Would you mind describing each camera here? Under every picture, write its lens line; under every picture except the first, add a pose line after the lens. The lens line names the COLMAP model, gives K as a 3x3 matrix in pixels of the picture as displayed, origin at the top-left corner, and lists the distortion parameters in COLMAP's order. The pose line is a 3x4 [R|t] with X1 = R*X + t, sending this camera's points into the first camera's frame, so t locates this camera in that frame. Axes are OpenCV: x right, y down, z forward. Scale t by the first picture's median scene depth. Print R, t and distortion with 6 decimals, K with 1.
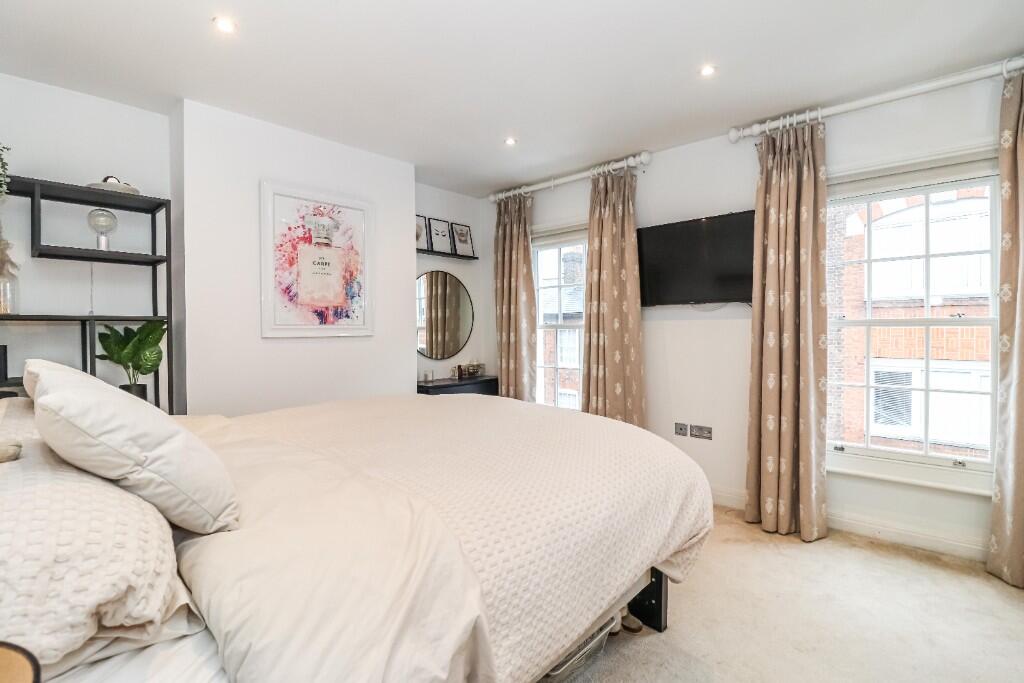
lens RADIAL K [[471.0, 0, 506.5], [0, 471.0, 336.2], [0, 0, 1]] dist [-0.003466, -0.002574]
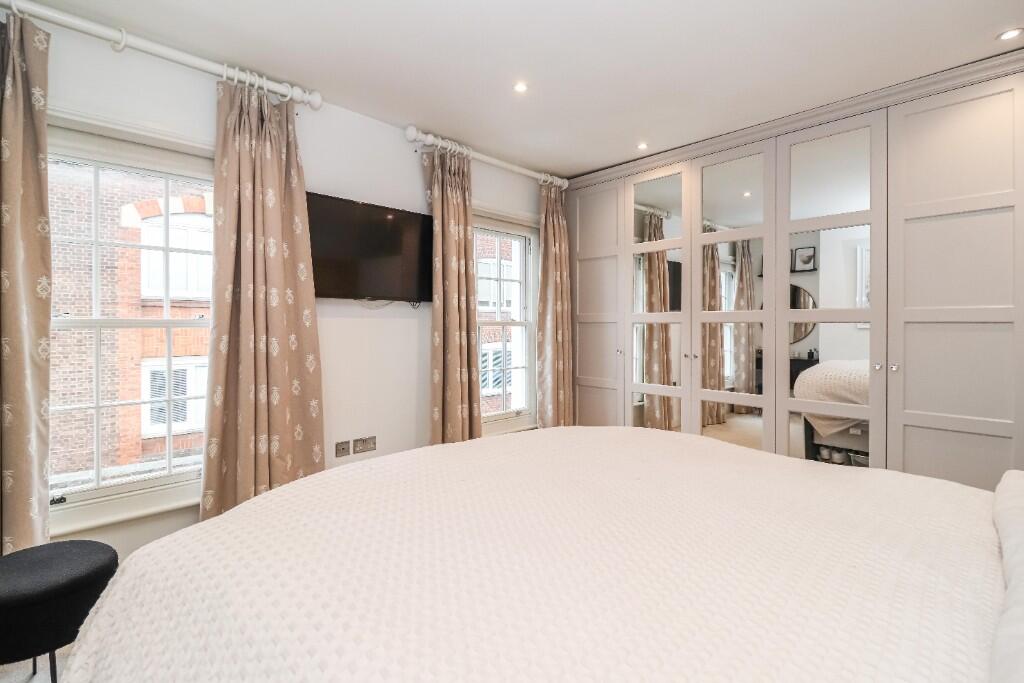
lens RADIAL K [[471.0, 0, 501.3], [0, 471.0, 326.9], [0, 0, 1]] dist [-0.003466, -0.002574]
pose [[0.055740, 0.001286, 0.998445, -0.437394], [0.016226, 0.999866, -0.002194, -0.010643], [-0.998313, 0.016323, 0.055711, 0.665846]]
